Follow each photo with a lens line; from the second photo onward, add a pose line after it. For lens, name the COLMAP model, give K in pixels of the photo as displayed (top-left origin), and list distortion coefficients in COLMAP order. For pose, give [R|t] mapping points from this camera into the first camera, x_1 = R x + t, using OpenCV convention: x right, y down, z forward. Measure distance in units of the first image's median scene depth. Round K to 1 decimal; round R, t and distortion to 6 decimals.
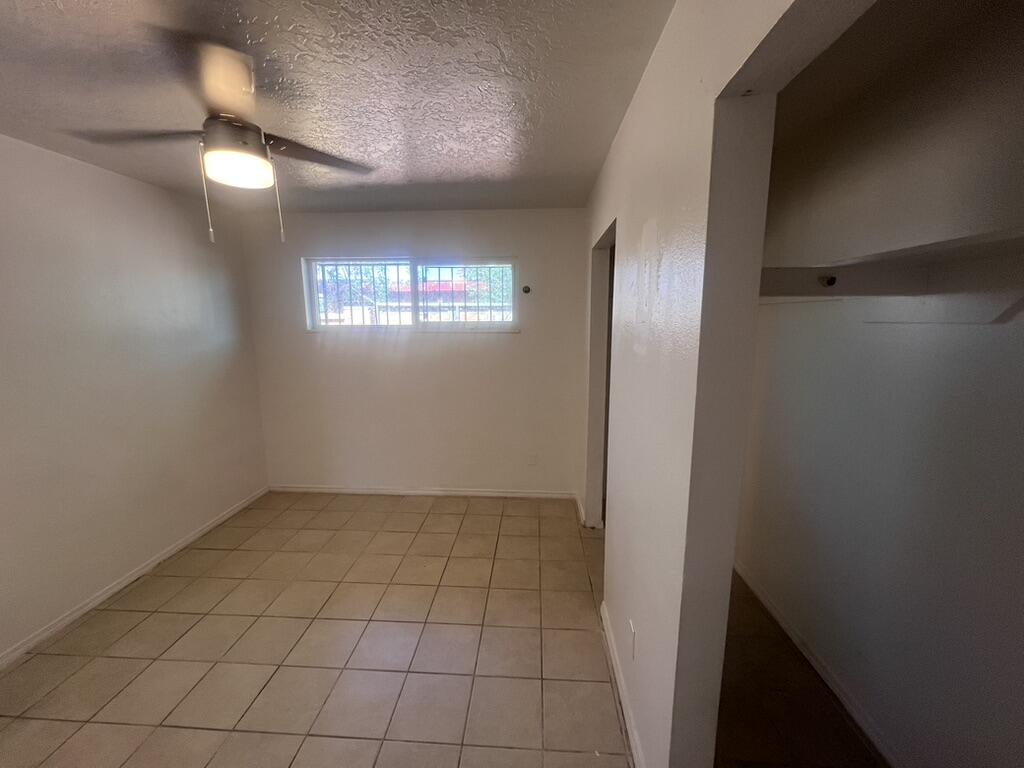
lens RADIAL K [[410.9, 0, 510.1], [0, 410.9, 384.5], [0, 0, 1]] dist [0.001270, 0.000555]
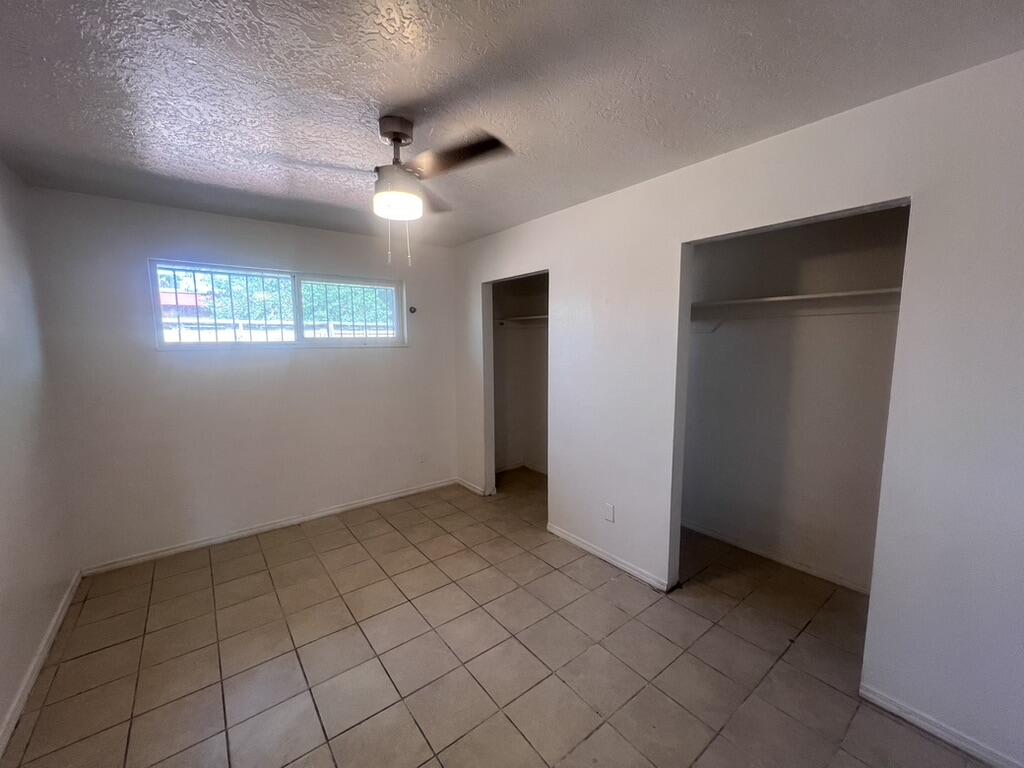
lens RADIAL K [[410.9, 0, 510.1], [0, 410.9, 384.5], [0, 0, 1]] dist [0.001270, 0.000555]
pose [[0.749136, -0.074656, 0.658195, -0.501686], [0.109985, 0.993855, -0.012453, 0.021817], [-0.653221, 0.081721, 0.752744, -0.039366]]
